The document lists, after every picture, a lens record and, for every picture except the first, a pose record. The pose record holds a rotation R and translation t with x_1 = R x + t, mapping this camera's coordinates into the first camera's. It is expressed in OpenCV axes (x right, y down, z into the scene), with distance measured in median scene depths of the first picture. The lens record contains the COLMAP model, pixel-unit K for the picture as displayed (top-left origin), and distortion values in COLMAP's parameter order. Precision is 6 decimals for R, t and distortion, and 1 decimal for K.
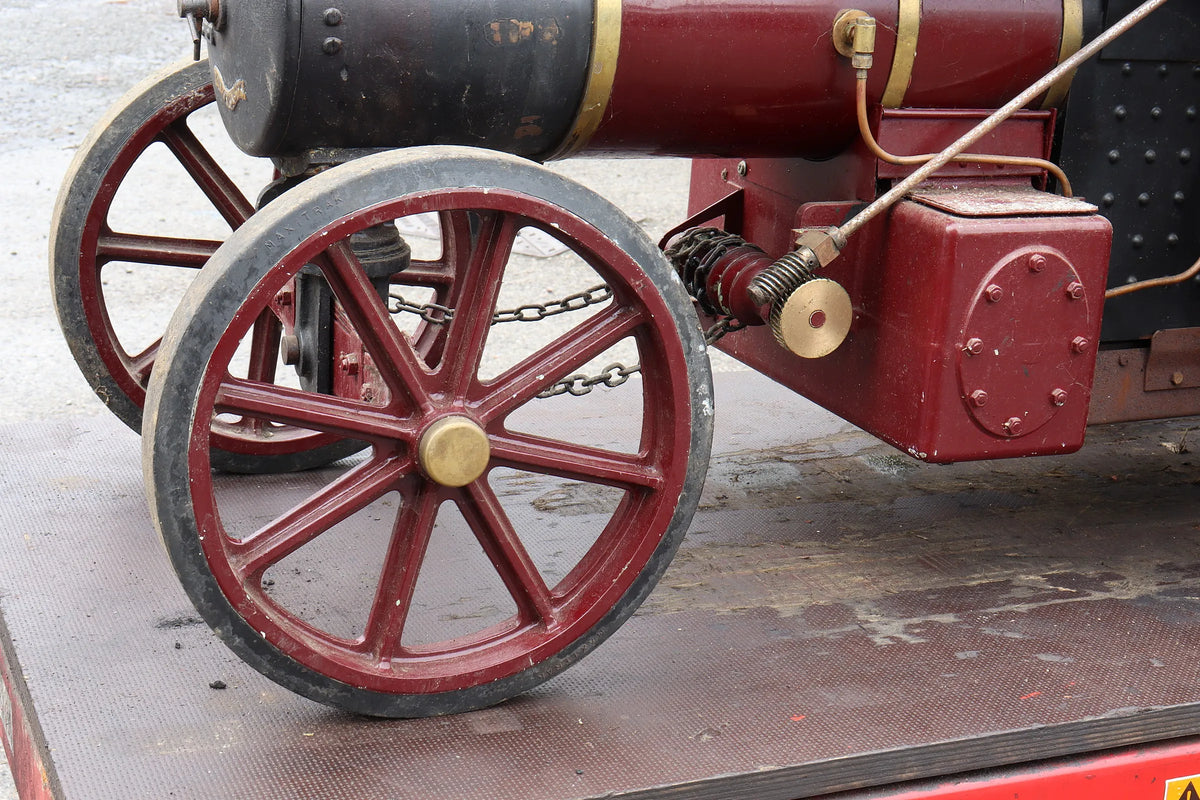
lens RADIAL K [[2194.0, 0, 600.0], [0, 2194.0, 400.0], [0, 0, 1]] dist [-0.022906, 0.246940]
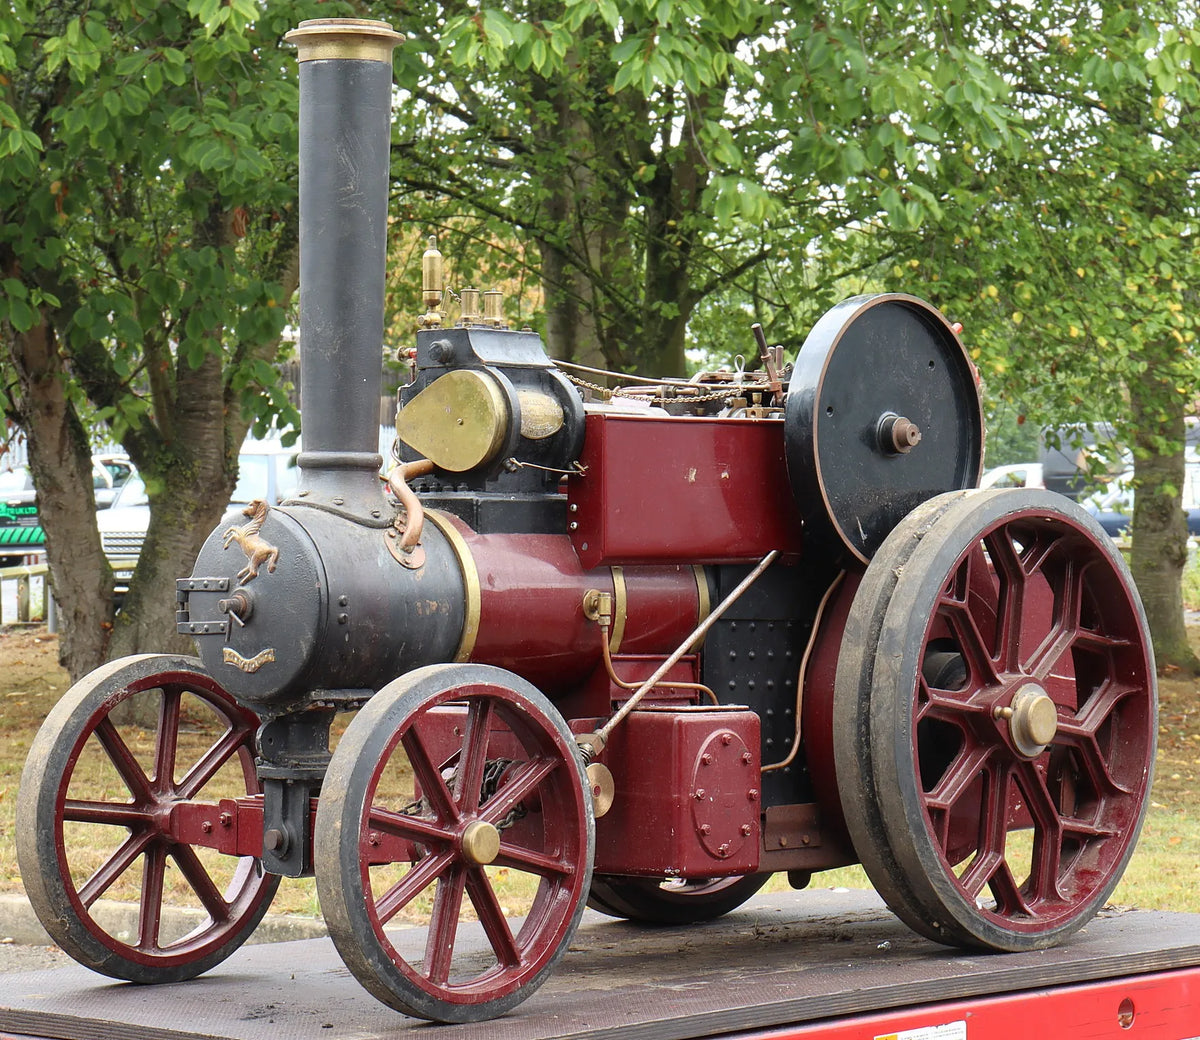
lens RADIAL K [[4132.0, 0, 600.0], [0, 4132.0, 520.0], [0, 0, 1]] dist [0.139112, 0.421473]
pose [[0.910592, -0.054528, 0.409693, -1.067866], [0.163662, 0.957803, -0.236280, 0.463323], [-0.379521, 0.282206, 0.881092, -1.580075]]
